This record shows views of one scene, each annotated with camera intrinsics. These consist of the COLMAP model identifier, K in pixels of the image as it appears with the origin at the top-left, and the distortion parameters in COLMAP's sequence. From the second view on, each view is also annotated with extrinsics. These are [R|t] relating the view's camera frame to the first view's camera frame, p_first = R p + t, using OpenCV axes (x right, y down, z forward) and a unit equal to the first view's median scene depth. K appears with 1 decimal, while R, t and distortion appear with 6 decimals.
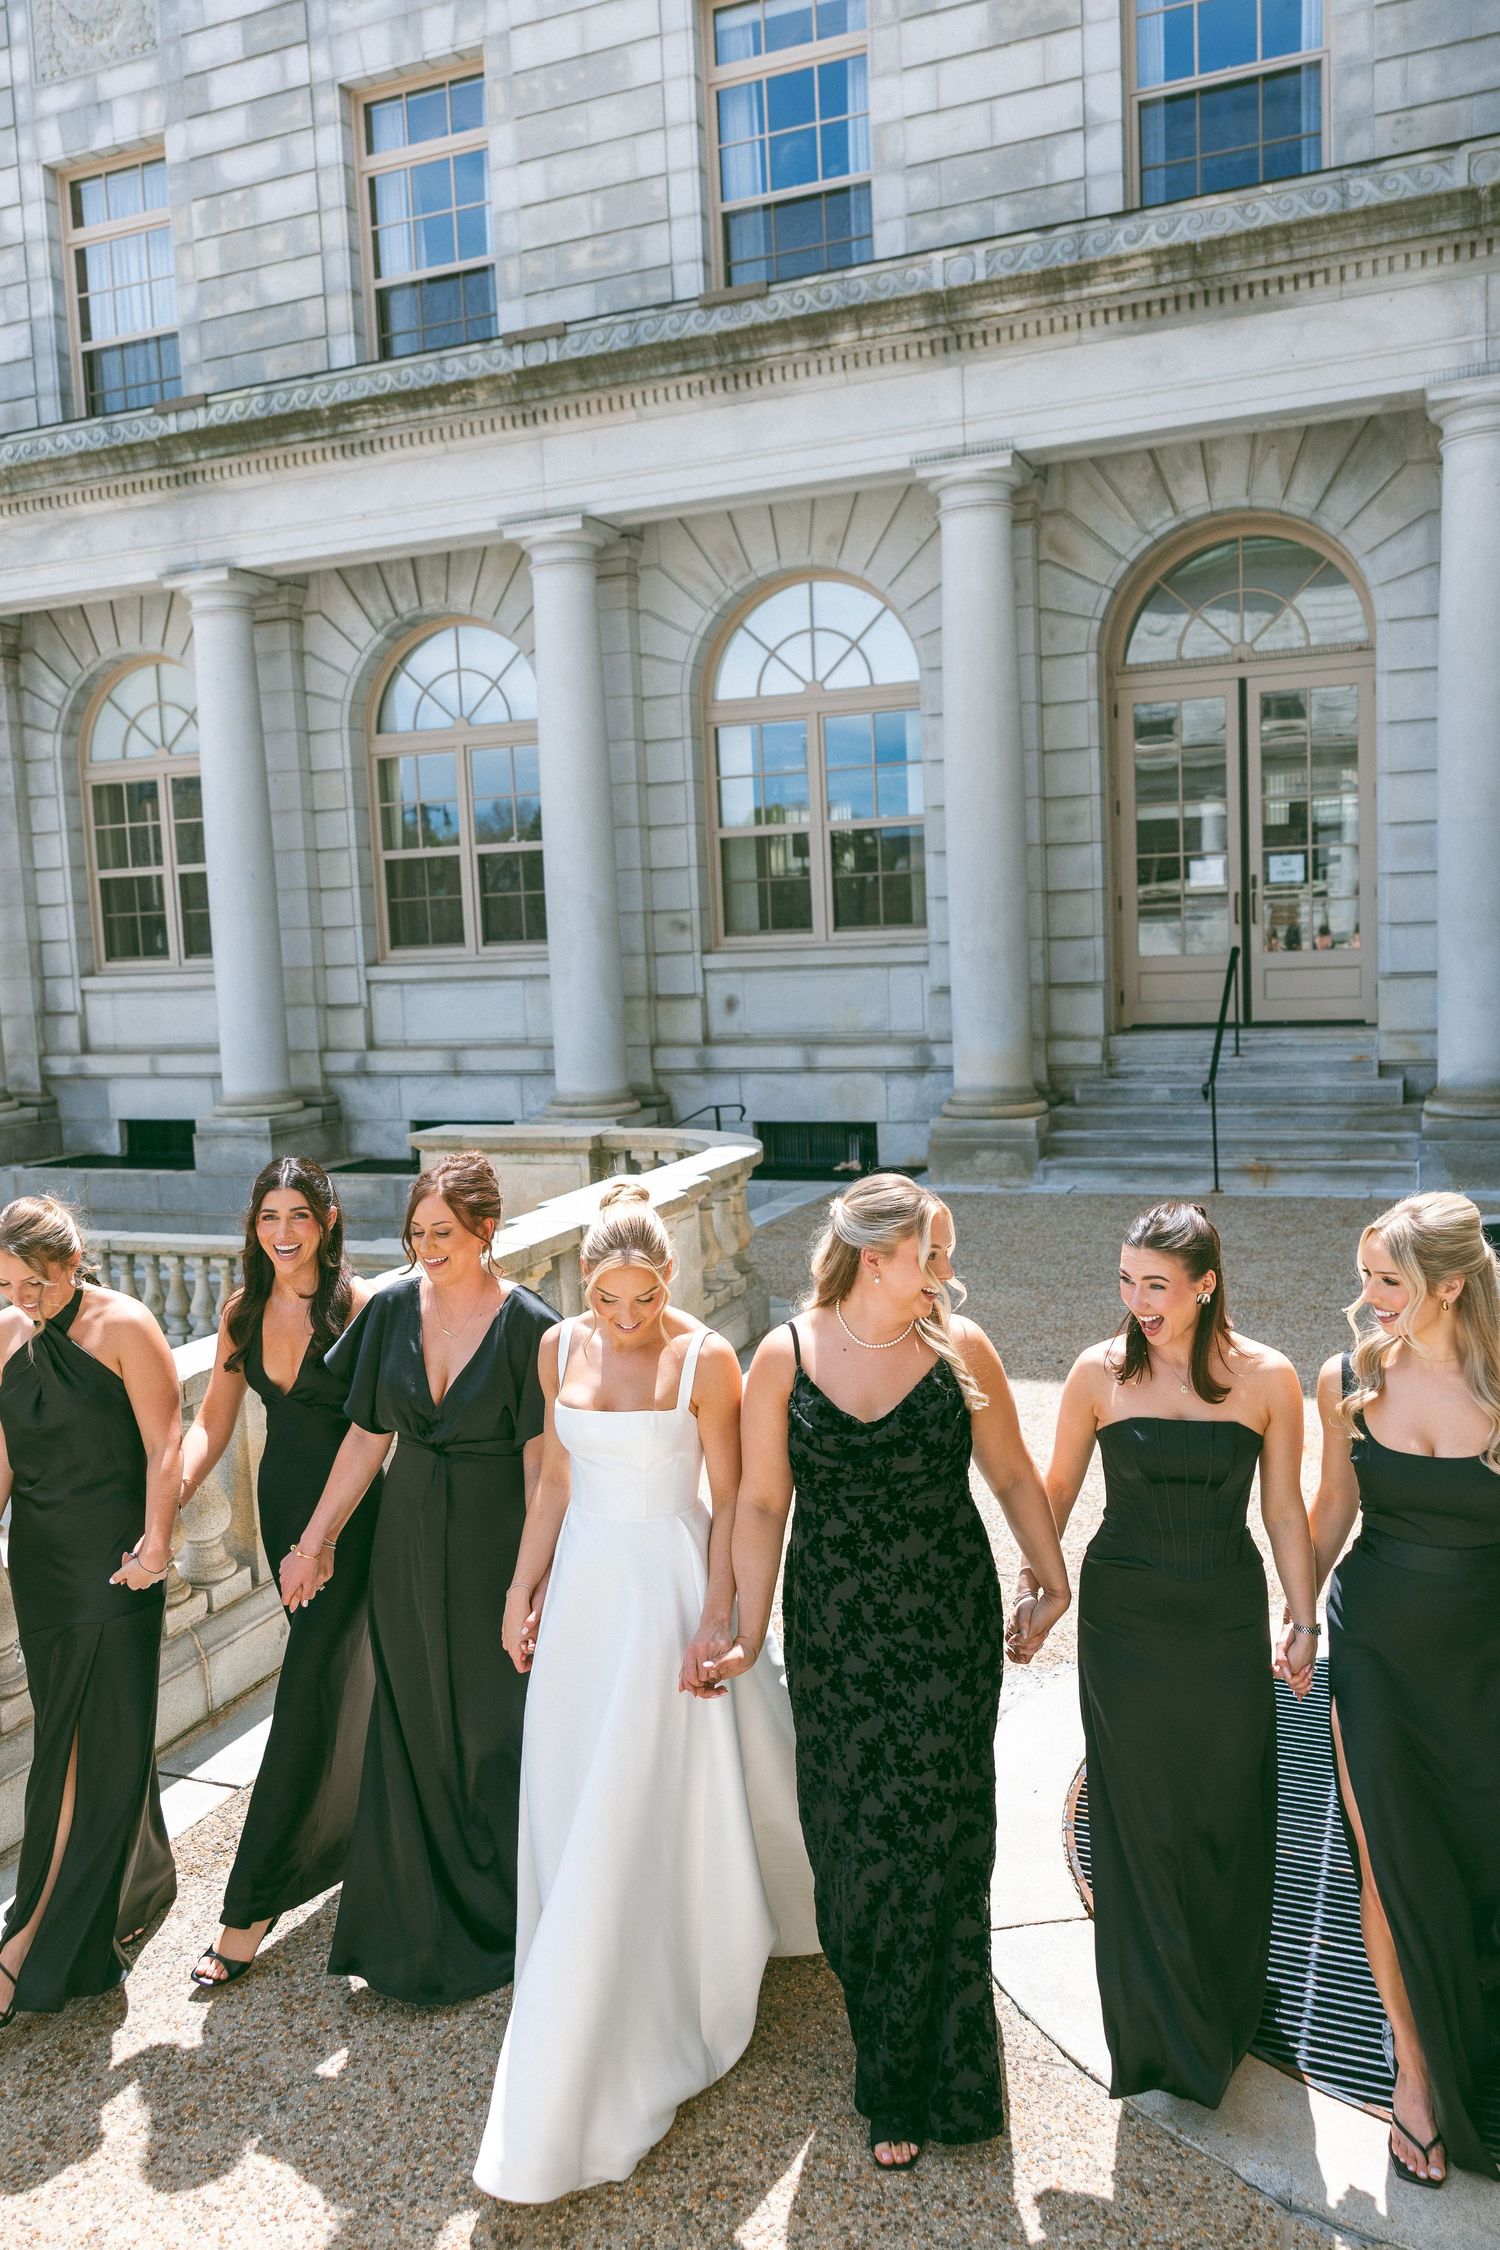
lens RADIAL K [[1886.4, 0, 702.5], [0, 1886.4, 1164.3], [0, 0, 1]] dist [0.005662, -0.005231]
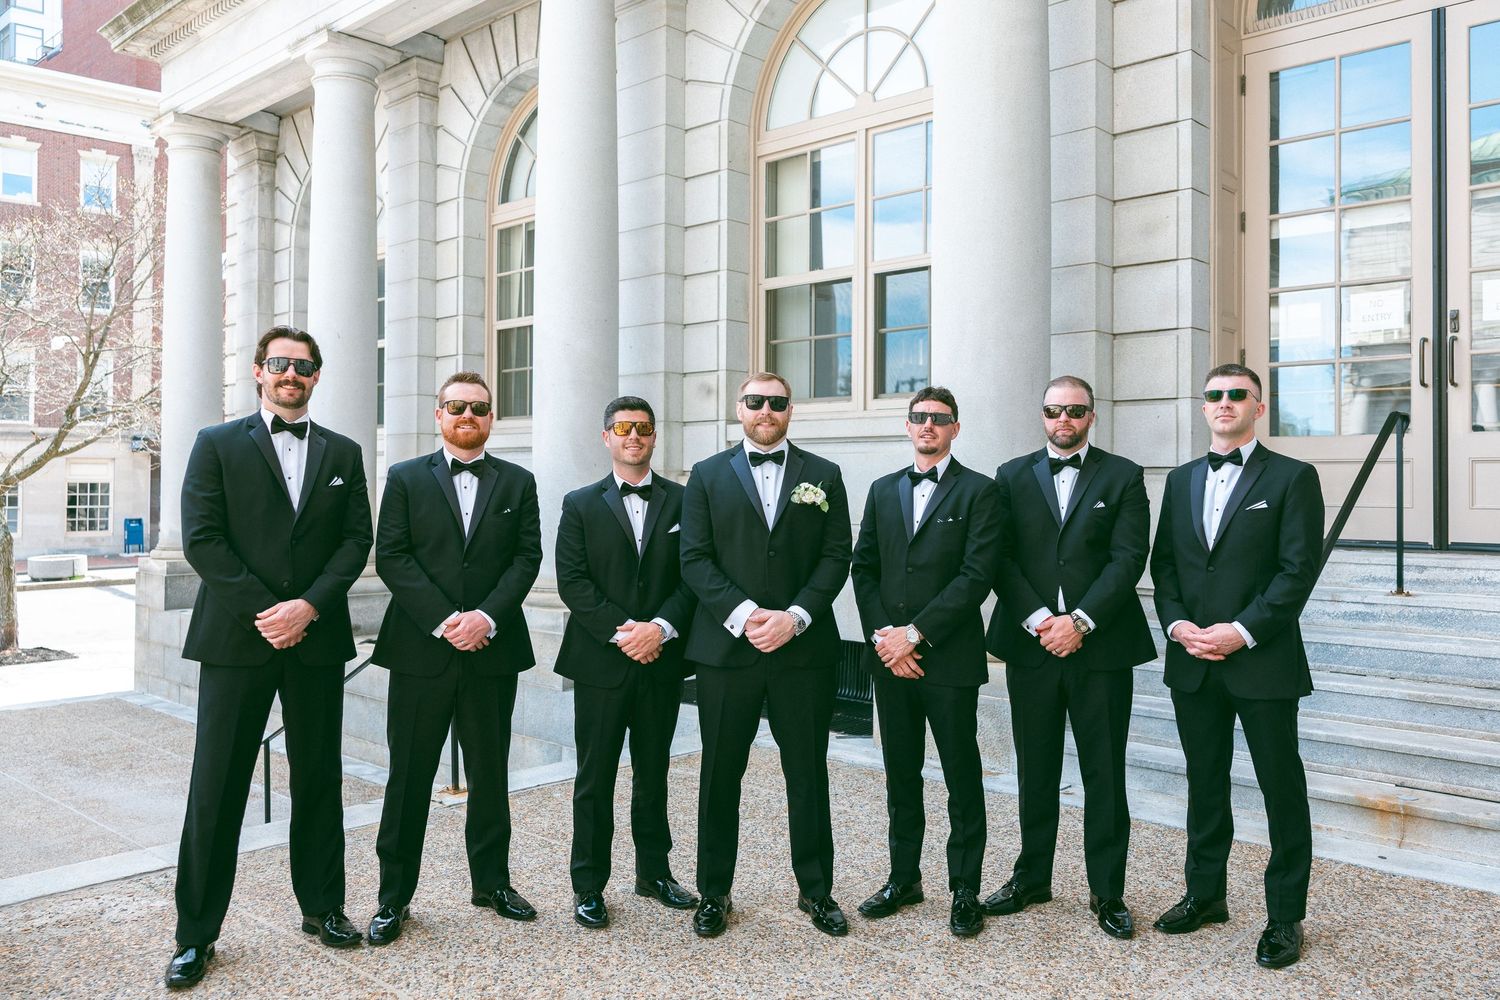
lens RADIAL K [[1185.3, 0, 779.5], [0, 1185.3, 502.0], [0, 0, 1]] dist [0.011799, -0.011761]
pose [[0.941564, 0.051654, -0.332849, 0.203709], [-0.084684, 0.992733, -0.085494, -0.034218], [0.326014, 0.108685, 0.939097, 0.527217]]
